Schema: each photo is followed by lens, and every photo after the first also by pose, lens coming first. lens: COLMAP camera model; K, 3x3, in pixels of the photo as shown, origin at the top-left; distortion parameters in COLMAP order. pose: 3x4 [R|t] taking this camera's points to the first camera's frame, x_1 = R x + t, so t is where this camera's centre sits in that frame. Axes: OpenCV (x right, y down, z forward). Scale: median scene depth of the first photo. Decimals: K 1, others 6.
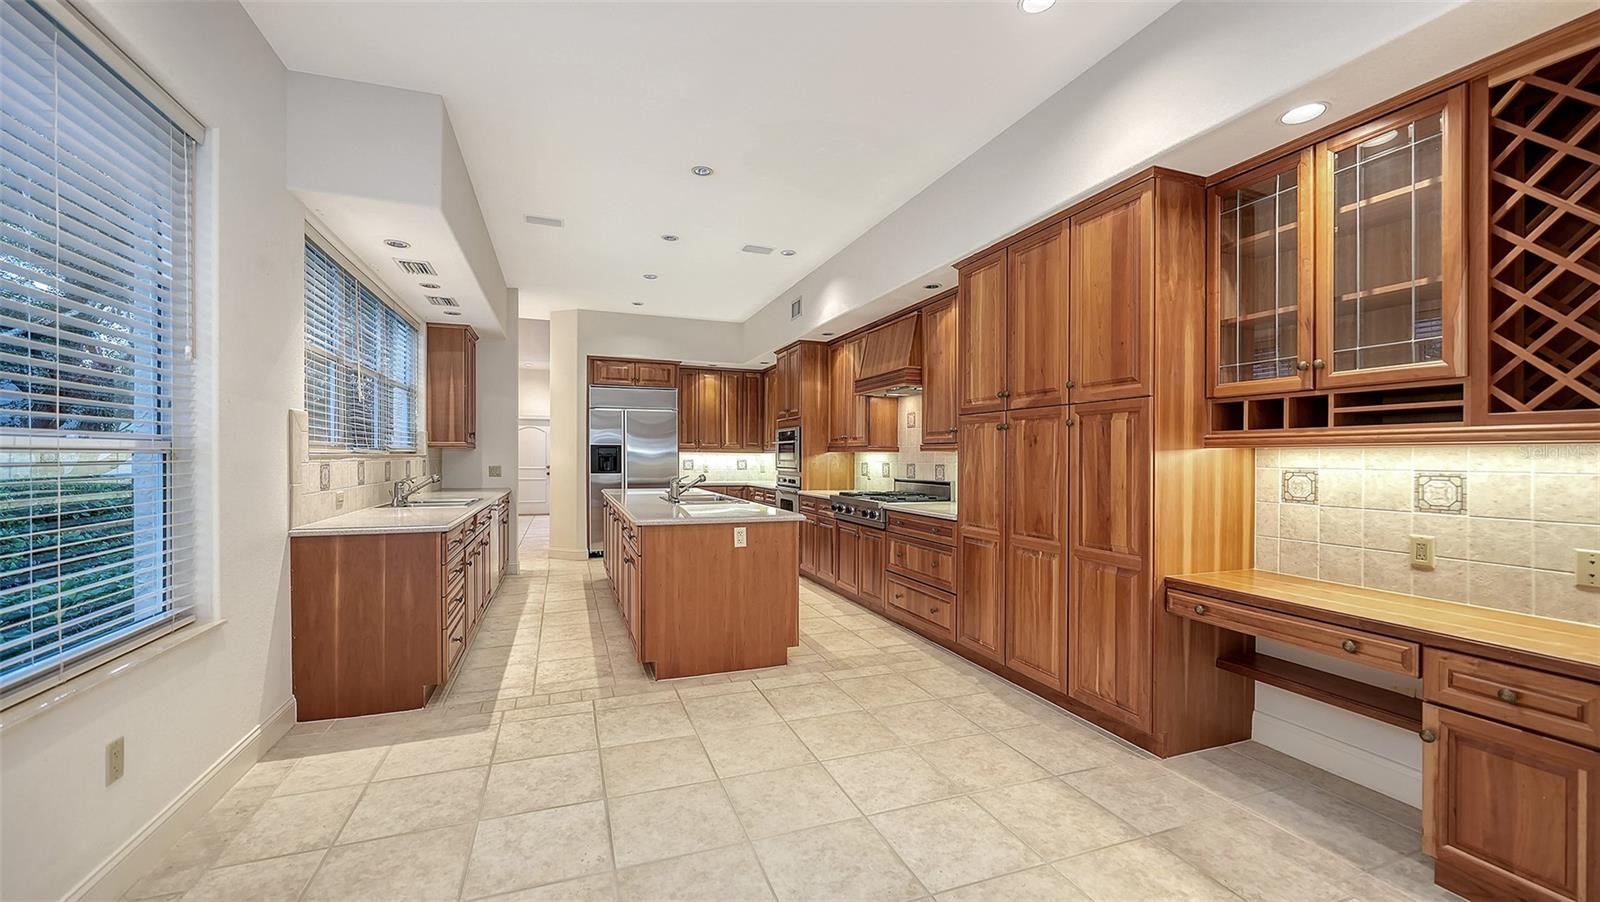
lens RADIAL K [[626.1, 0, 804.9], [0, 626.1, 463.1], [0, 0, 1]] dist [0.002564, 0.000069]
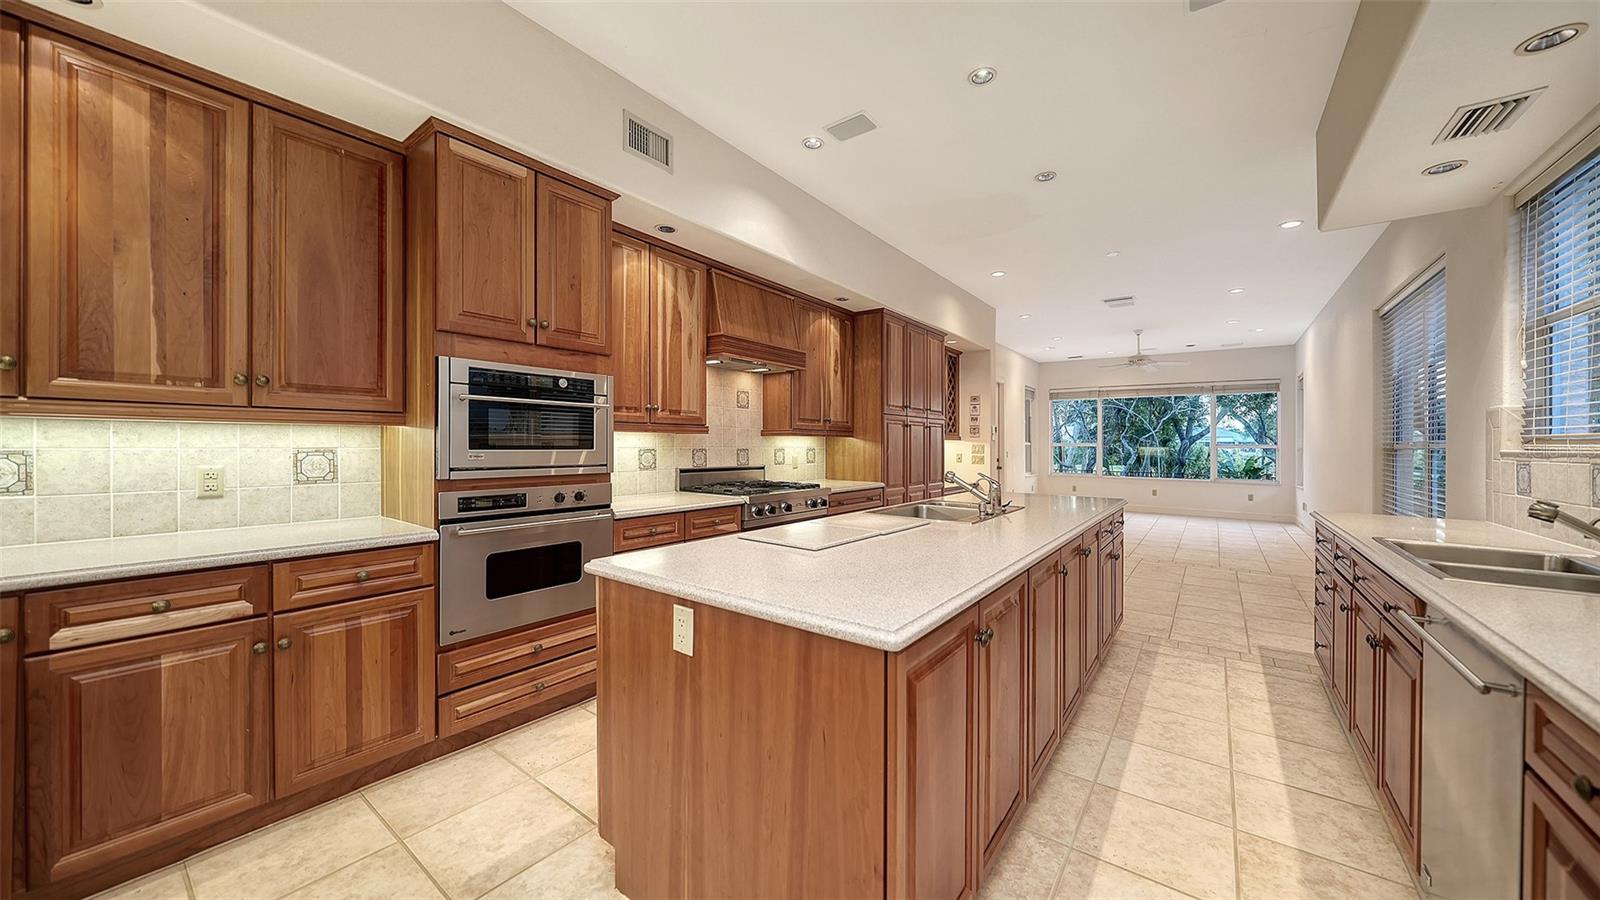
lens RADIAL K [[555.8, 0, 805.9], [0, 555.8, 442.0], [0, 0, 1]] dist [-0.003450, -0.000123]
pose [[-0.539492, -0.007739, 0.841955, -0.737961], [-0.005887, 0.999968, 0.005420, -0.018533], [-0.841970, -0.002033, -0.539520, 1.857497]]
